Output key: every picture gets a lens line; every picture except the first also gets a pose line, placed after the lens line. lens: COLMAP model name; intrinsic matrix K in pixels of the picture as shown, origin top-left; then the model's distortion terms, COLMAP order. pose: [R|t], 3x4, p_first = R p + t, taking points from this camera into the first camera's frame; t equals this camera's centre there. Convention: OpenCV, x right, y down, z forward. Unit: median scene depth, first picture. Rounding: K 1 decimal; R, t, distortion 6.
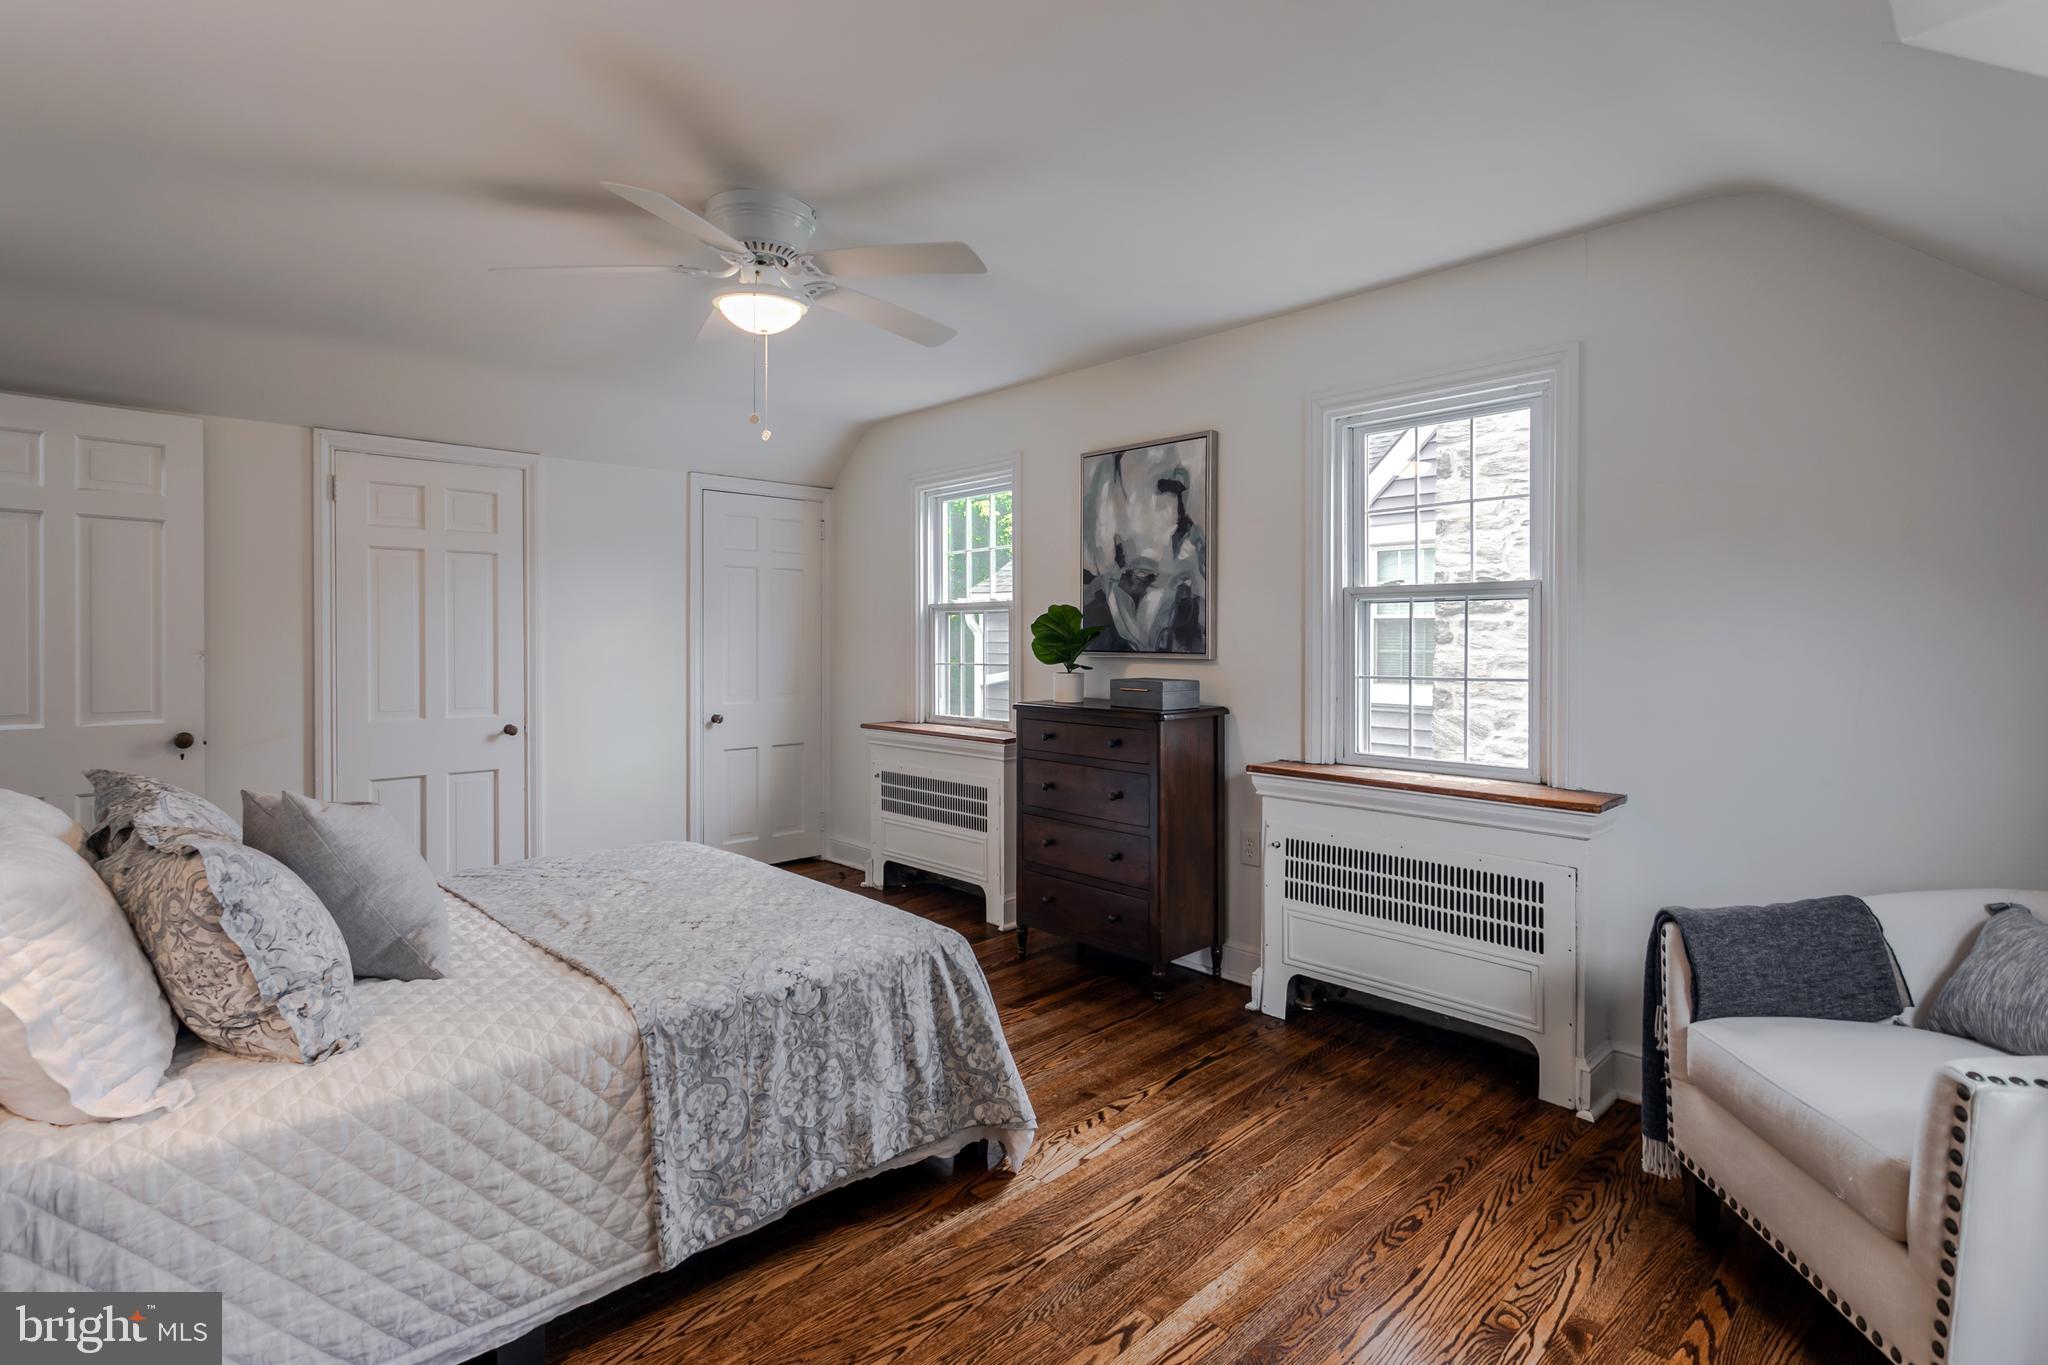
lens RADIAL K [[964.7, 0, 983.0], [0, 964.7, 653.9], [0, 0, 1]] dist [0.002269, 0.000238]
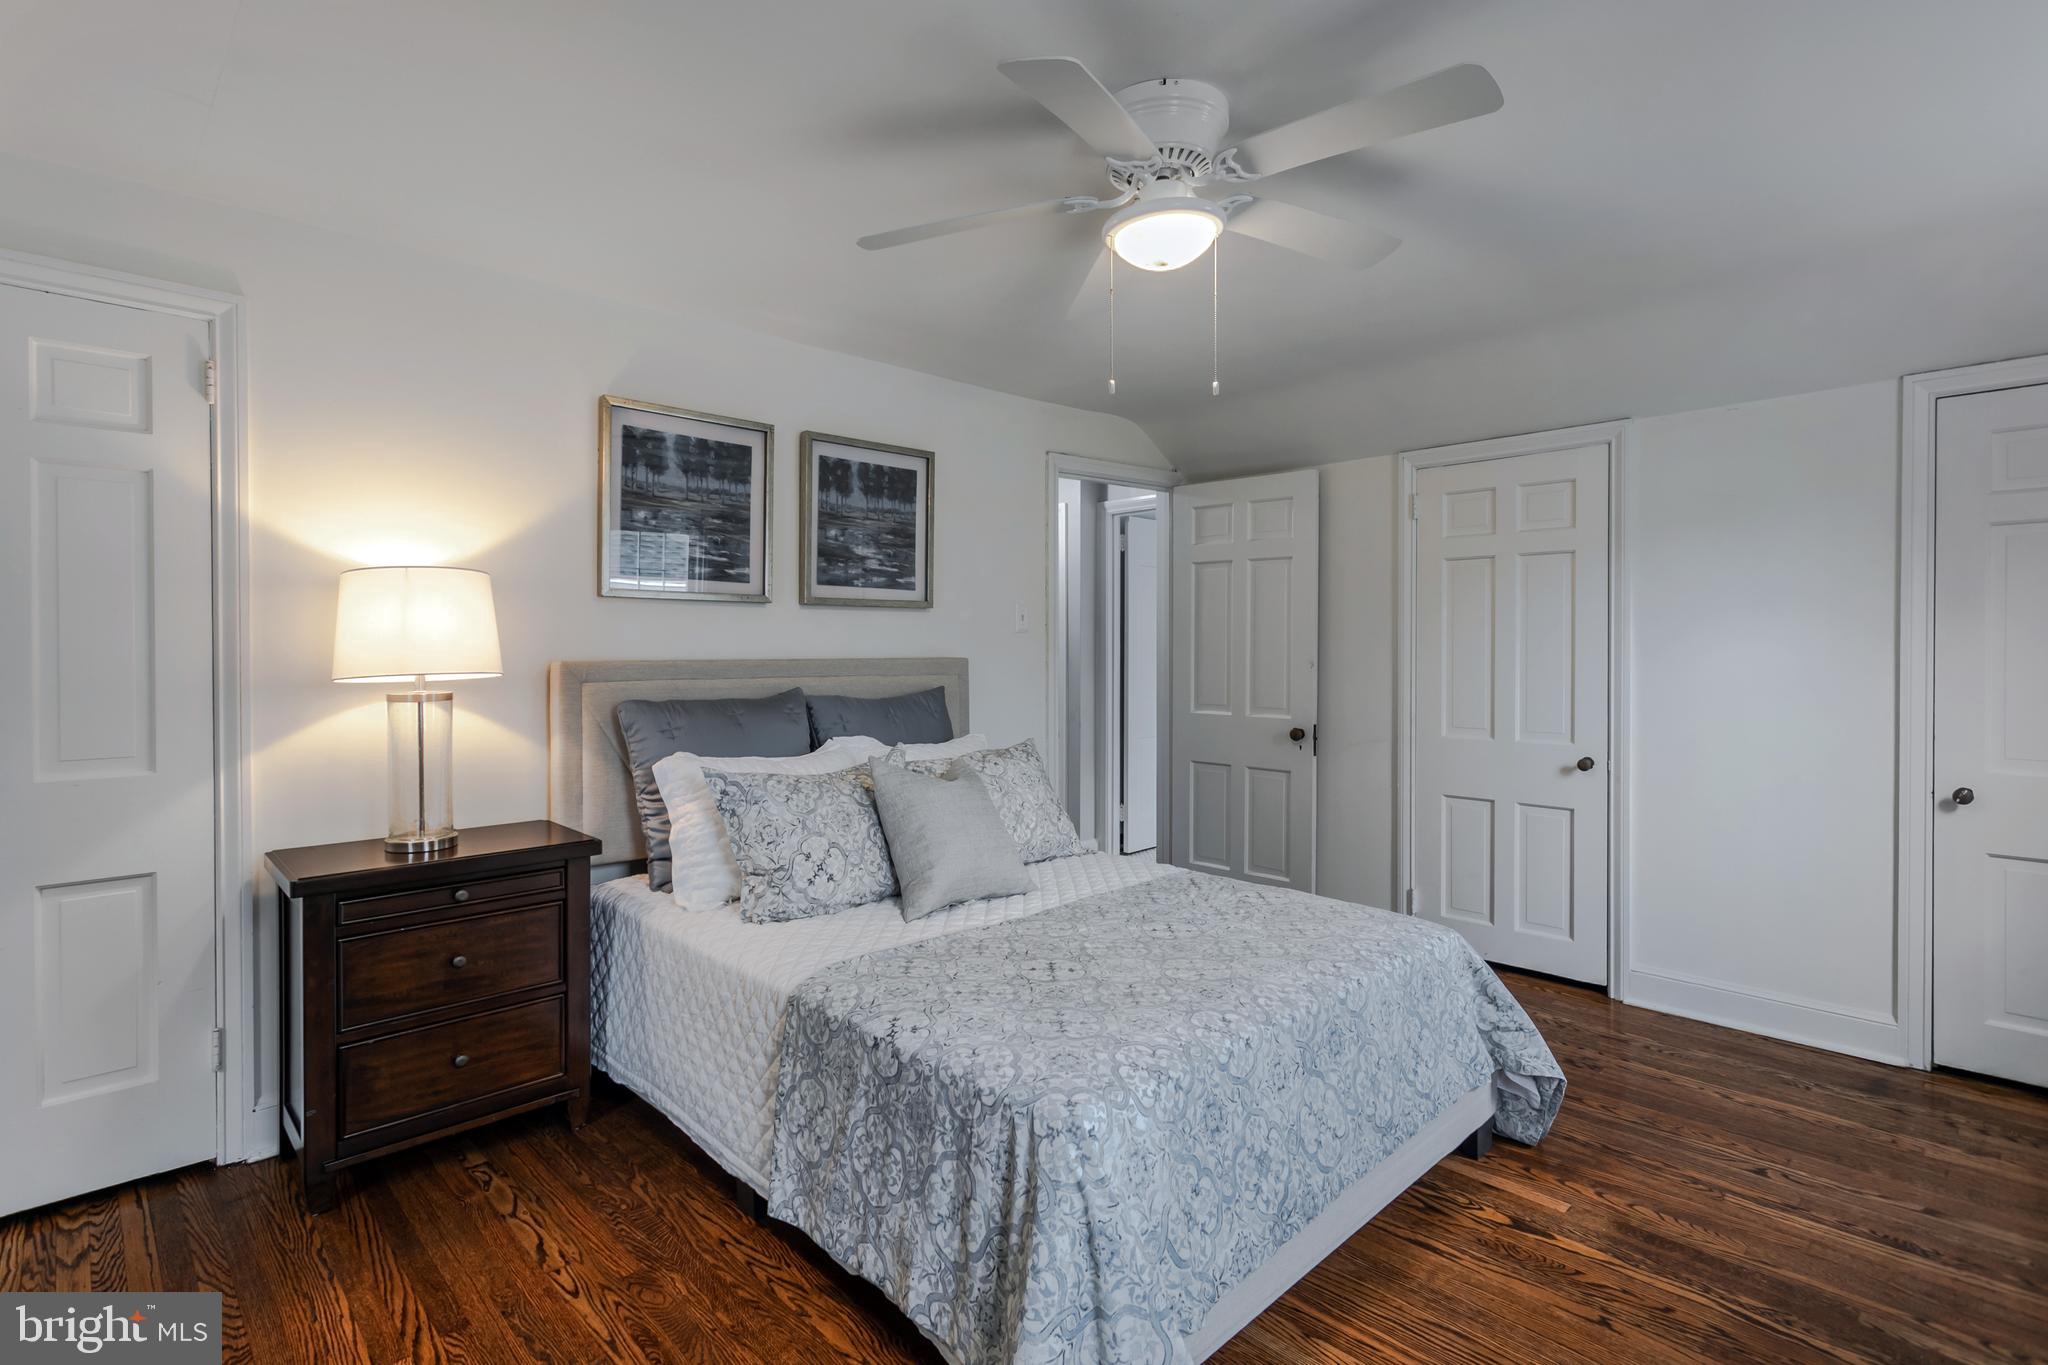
lens RADIAL K [[983.3, 0, 1018.3], [0, 983.3, 642.2], [0, 0, 1]] dist [0.001304, 0.000093]
pose [[0.028785, -0.003713, -0.999579, 0.696837], [-0.017076, 0.999845, -0.004206, -0.027468], [0.999440, 0.017190, 0.028718, 1.038349]]
